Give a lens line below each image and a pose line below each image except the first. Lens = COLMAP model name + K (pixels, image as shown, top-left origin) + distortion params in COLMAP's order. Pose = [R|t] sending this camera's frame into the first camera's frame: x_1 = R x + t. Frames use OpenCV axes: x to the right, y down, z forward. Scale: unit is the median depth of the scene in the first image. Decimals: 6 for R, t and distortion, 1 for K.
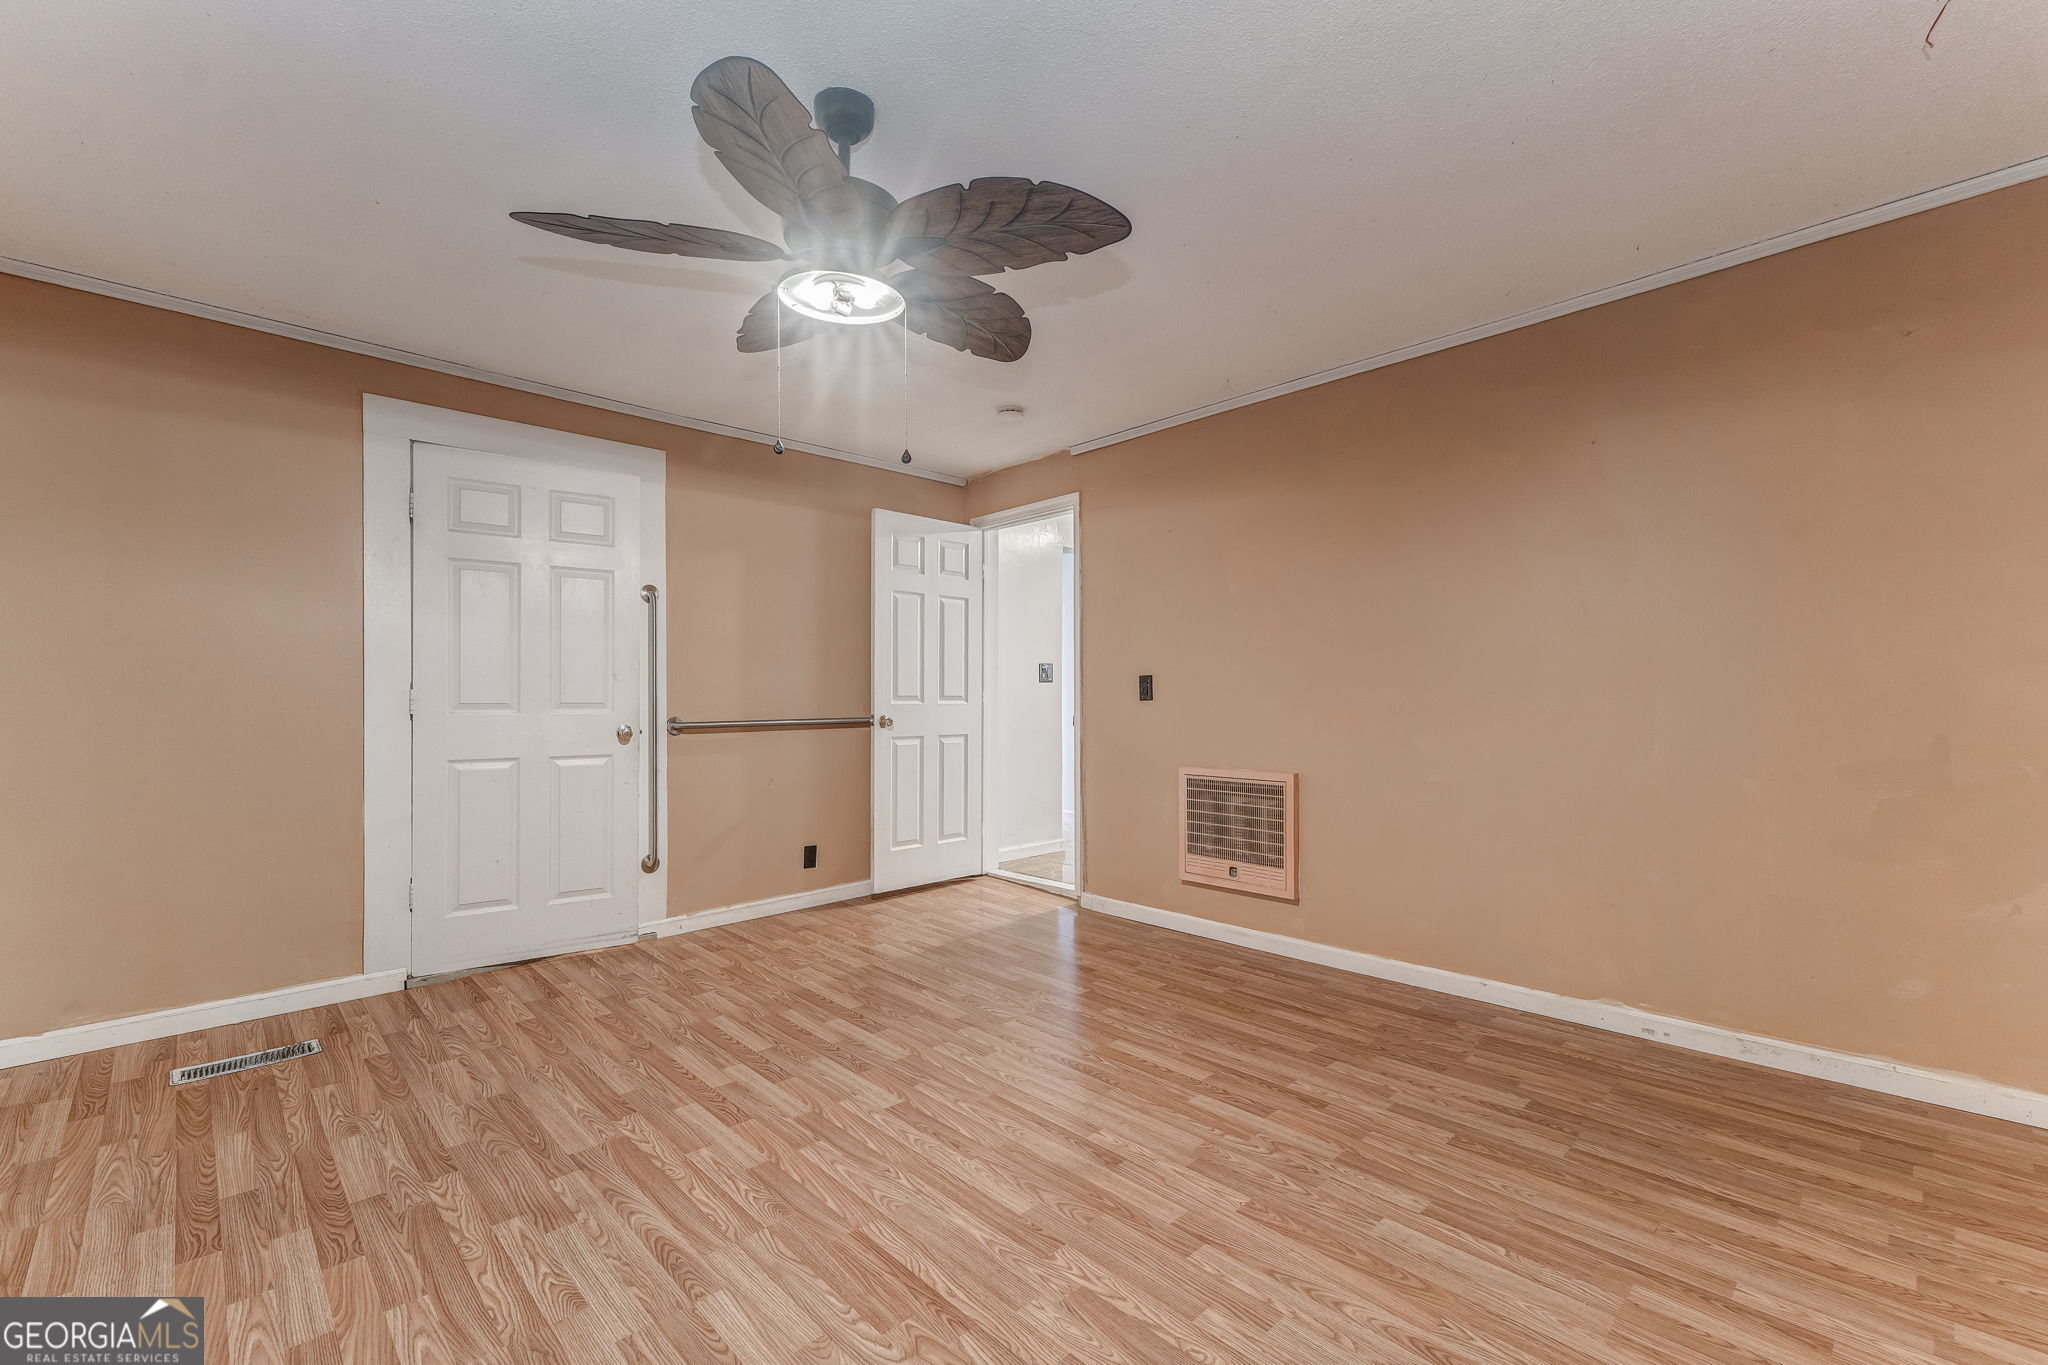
lens RADIAL K [[879.7, 0, 1034.9], [0, 879.7, 676.3], [0, 0, 1]] dist [0.003593, -0.000637]
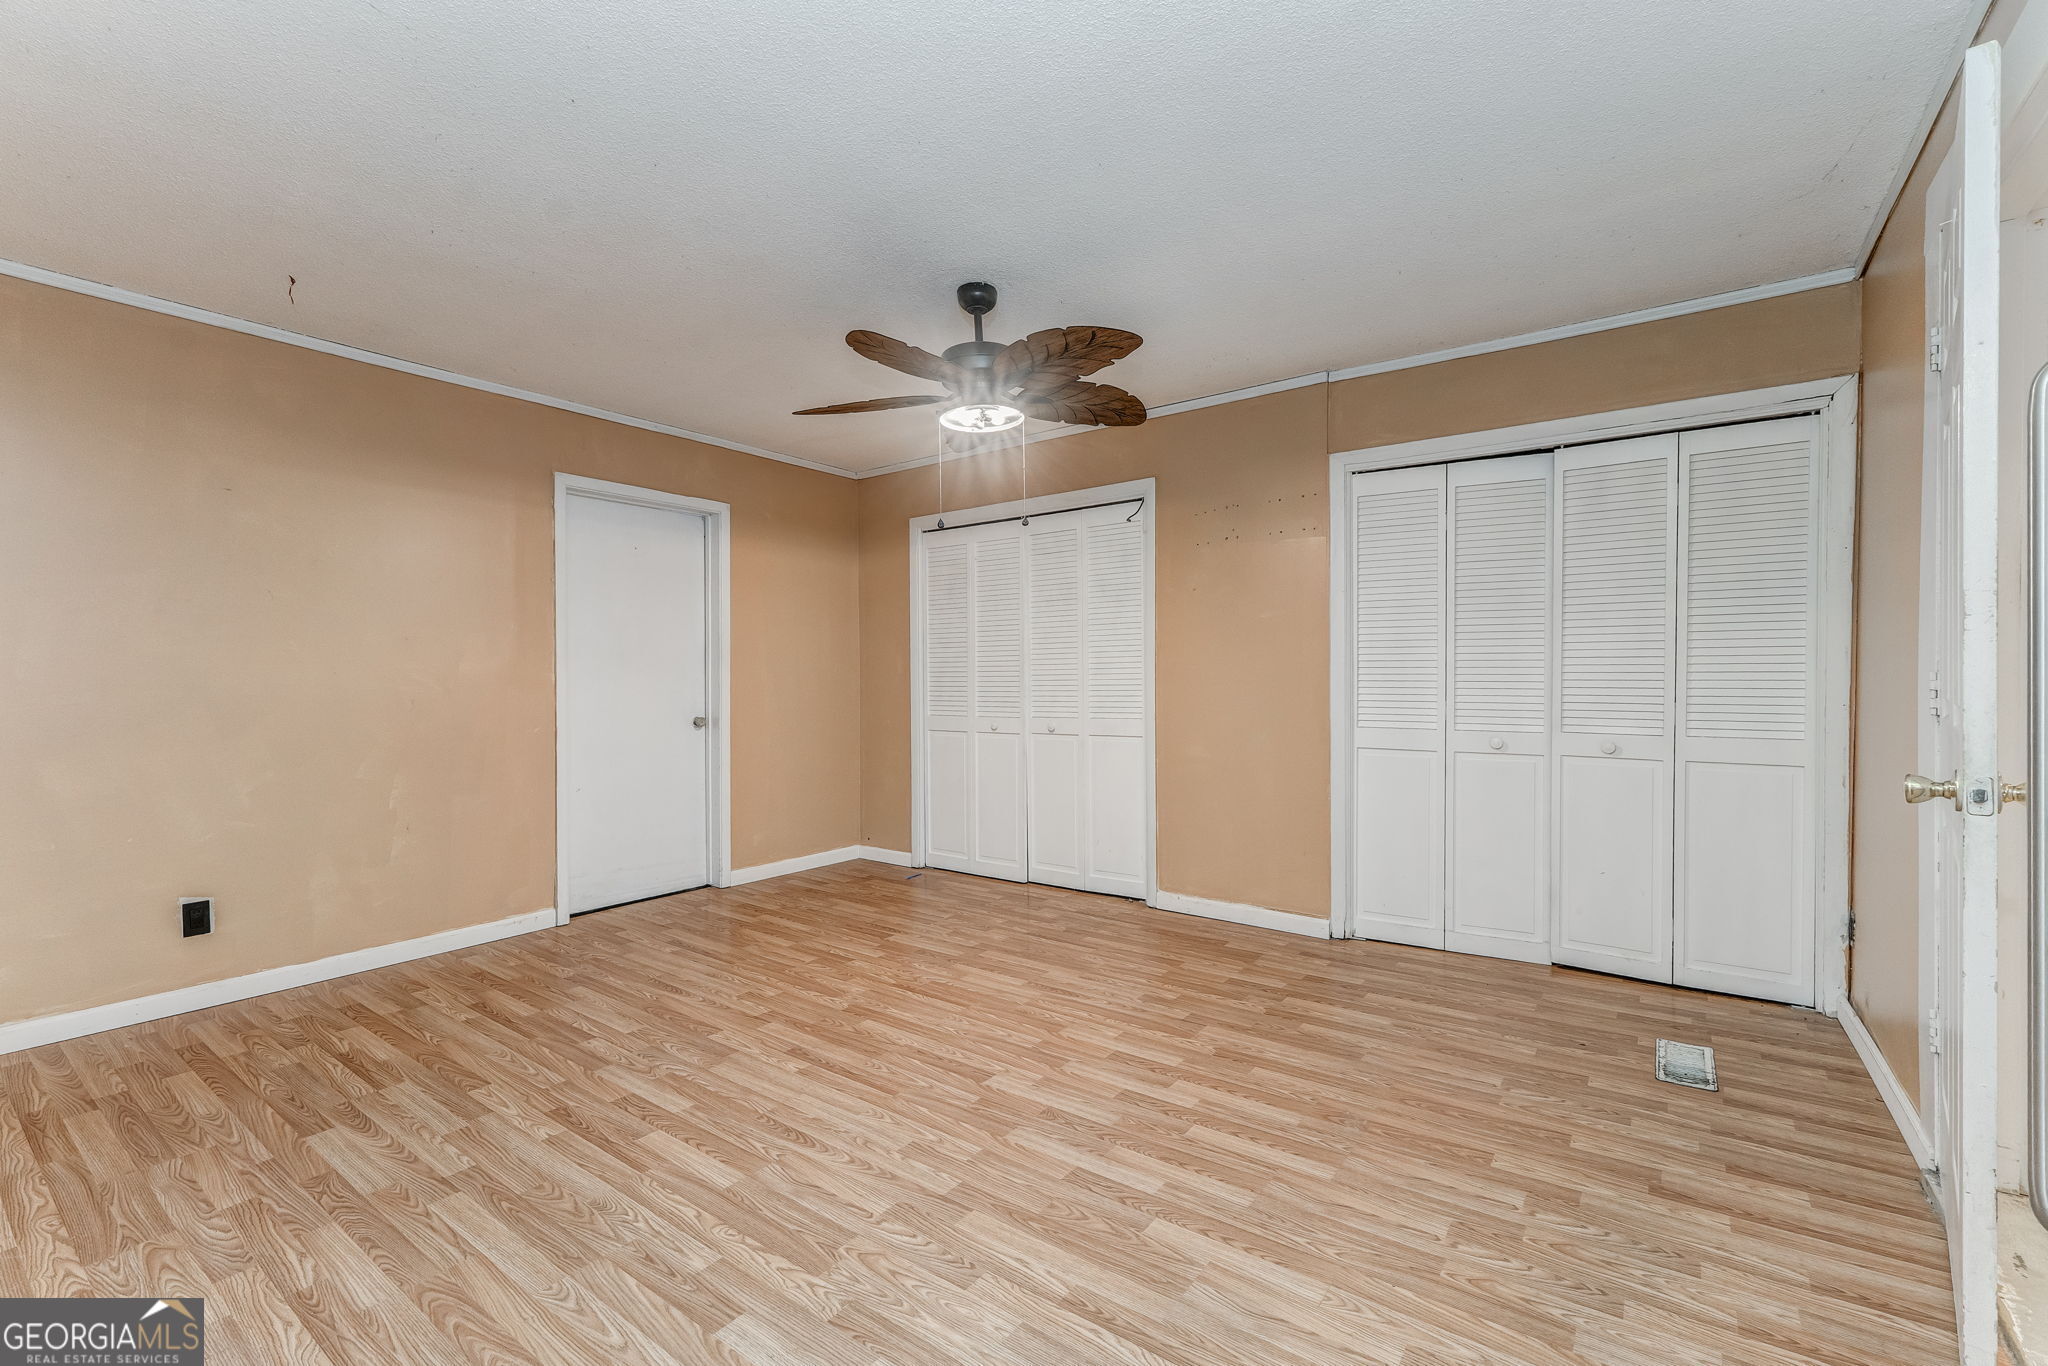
lens RADIAL K [[879.7, 0, 1022.8], [0, 879.7, 687.1], [0, 0, 1]] dist [0.003593, -0.000637]
pose [[-0.988168, 0.013577, -0.152772, -0.037404], [0.014502, 0.999883, -0.004948, 0.021794], [0.152687, -0.007105, -0.988249, 1.696511]]
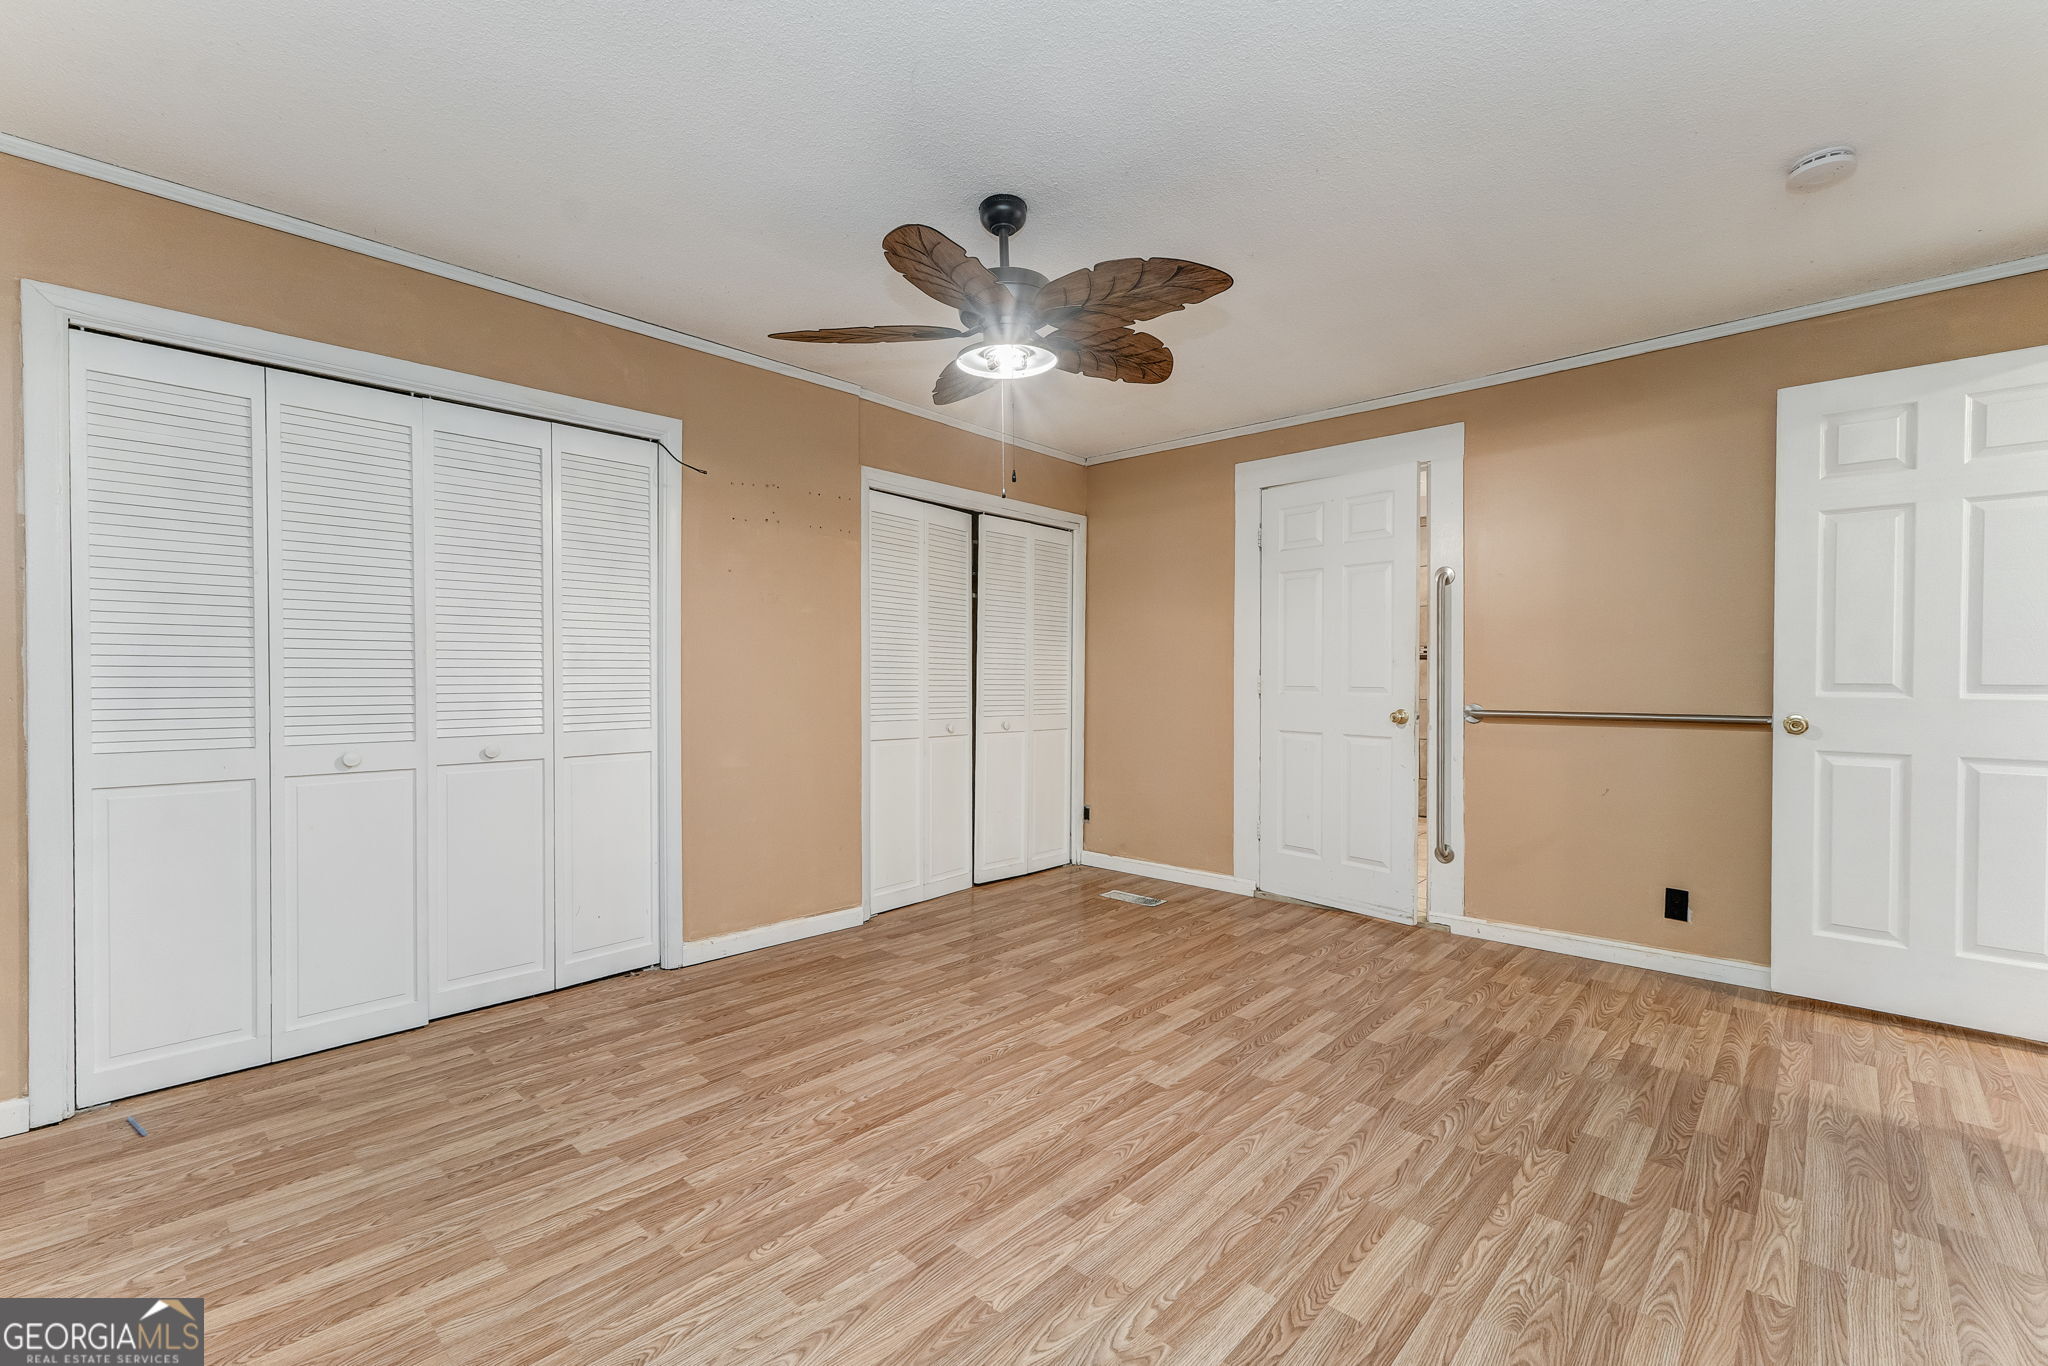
lens RADIAL K [[879.7, 0, 1011.5], [0, 879.7, 679.6], [0, 0, 1]] dist [0.003593, -0.000637]
pose [[0.032247, 0.005927, -0.999462, 0.705306], [0.018218, 0.999813, 0.006517, 0.007181], [0.999314, -0.018419, 0.032133, 0.671169]]
